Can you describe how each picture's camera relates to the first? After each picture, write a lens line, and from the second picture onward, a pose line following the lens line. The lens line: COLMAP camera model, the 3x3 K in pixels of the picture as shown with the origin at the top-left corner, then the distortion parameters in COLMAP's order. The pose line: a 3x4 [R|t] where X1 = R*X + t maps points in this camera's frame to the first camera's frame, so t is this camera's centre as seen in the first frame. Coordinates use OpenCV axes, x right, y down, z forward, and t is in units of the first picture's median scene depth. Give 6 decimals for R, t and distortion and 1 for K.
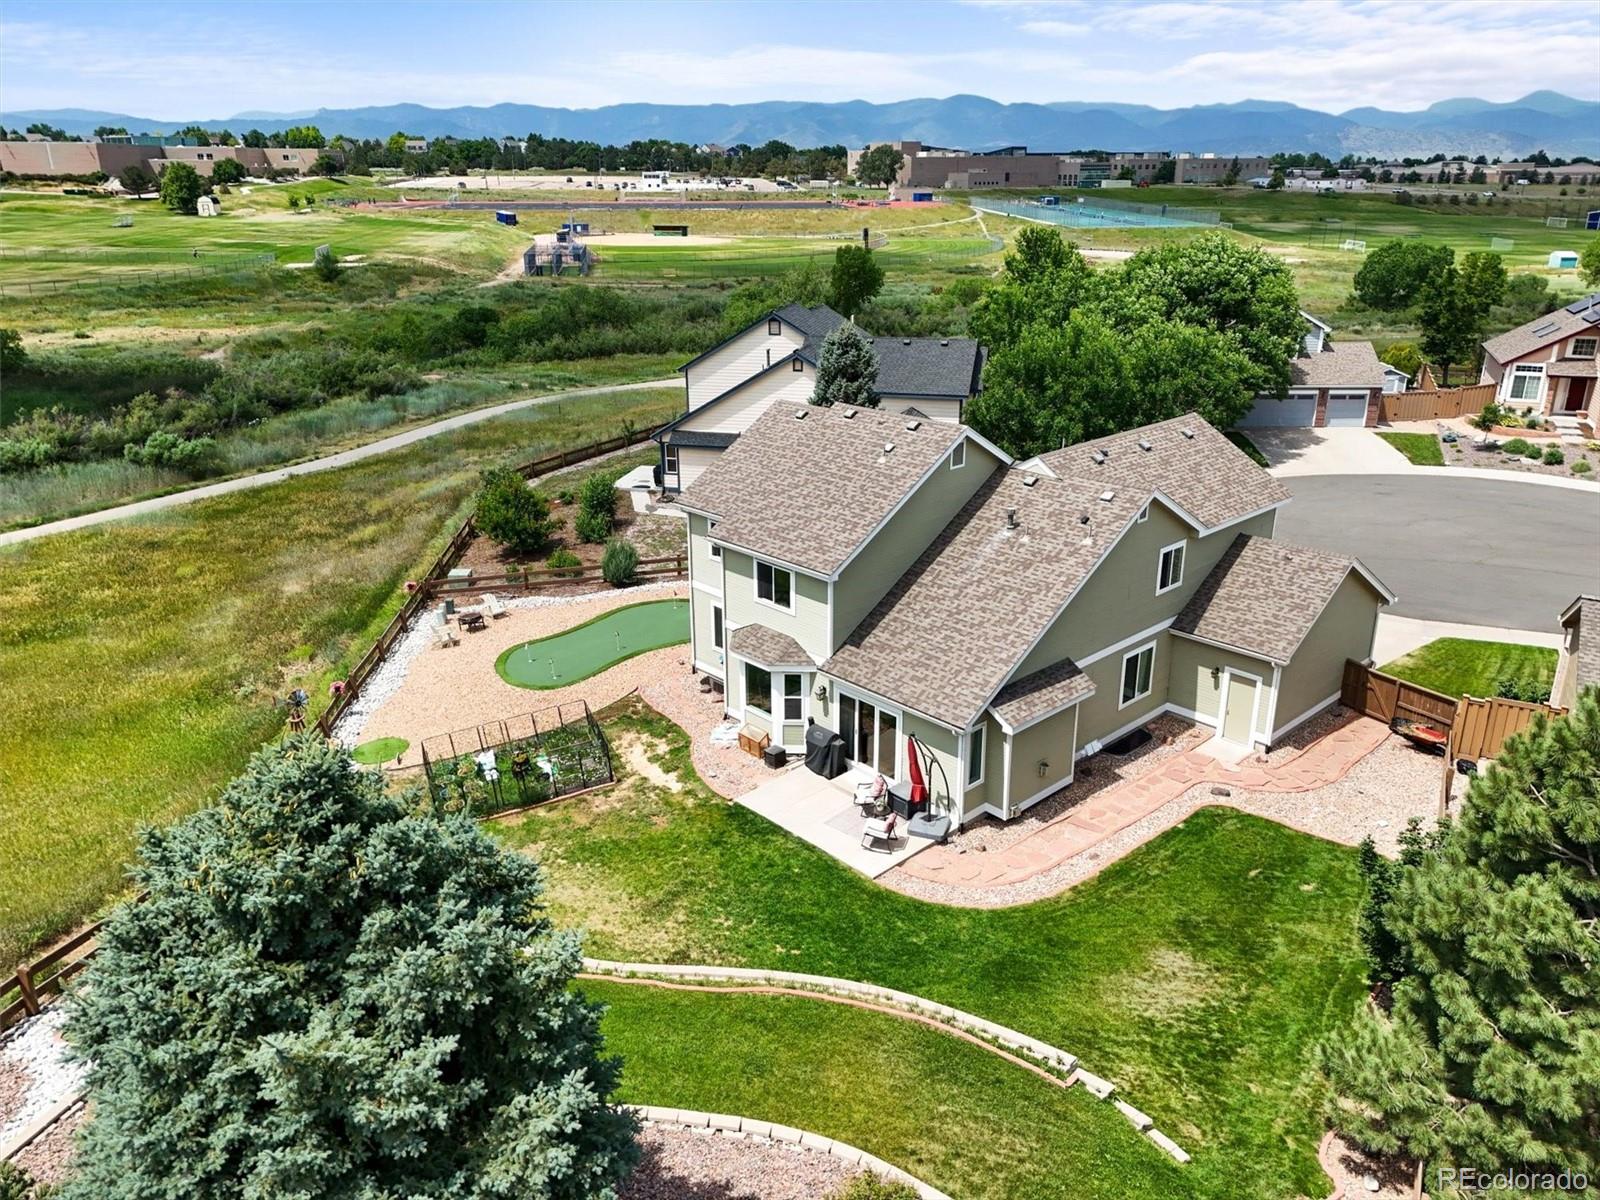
lens RADIAL K [[1182.7, 0, 810.3], [0, 1182.7, 602.2], [0, 0, 1]] dist [0.047379, -0.018125]
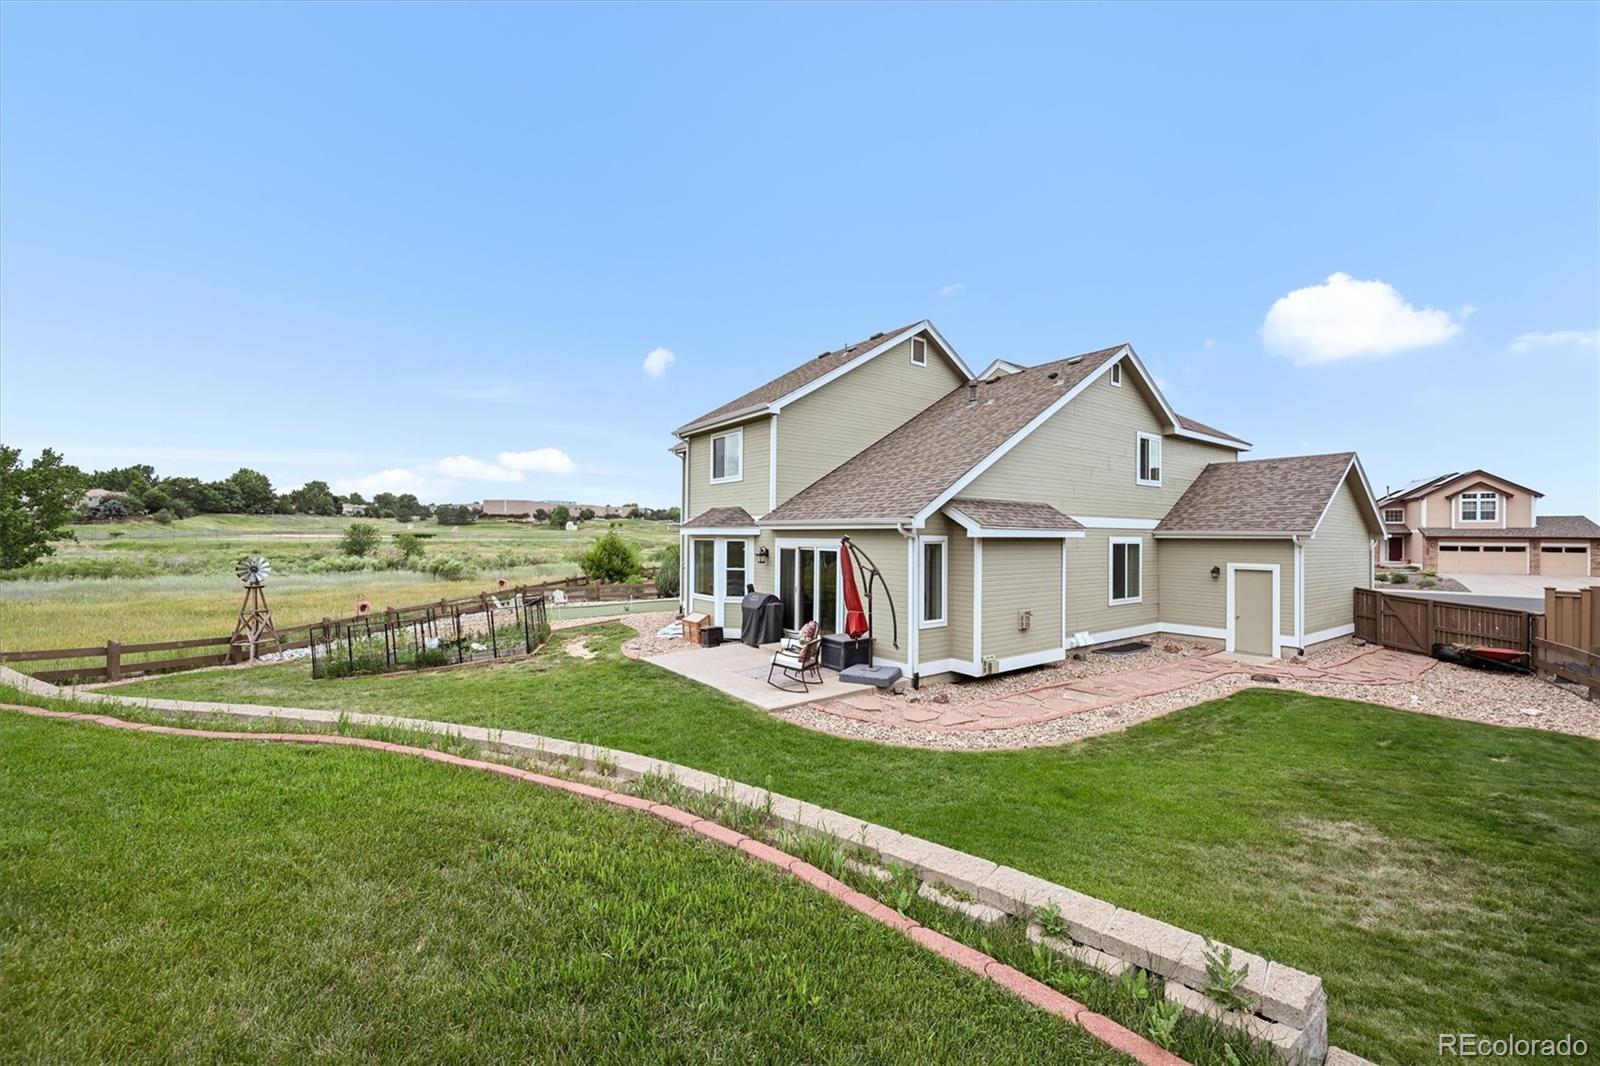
lens RADIAL K [[641.6, 0, 803.9], [0, 641.6, 529.8], [0, 0, 1]] dist [-0.005627, -0.000189]
pose [[0.993191, 0.007335, -0.116268, 0.099932], [-0.046454, 0.940175, -0.337510, 0.229908], [0.106837, 0.340613, 0.934114, 0.568491]]
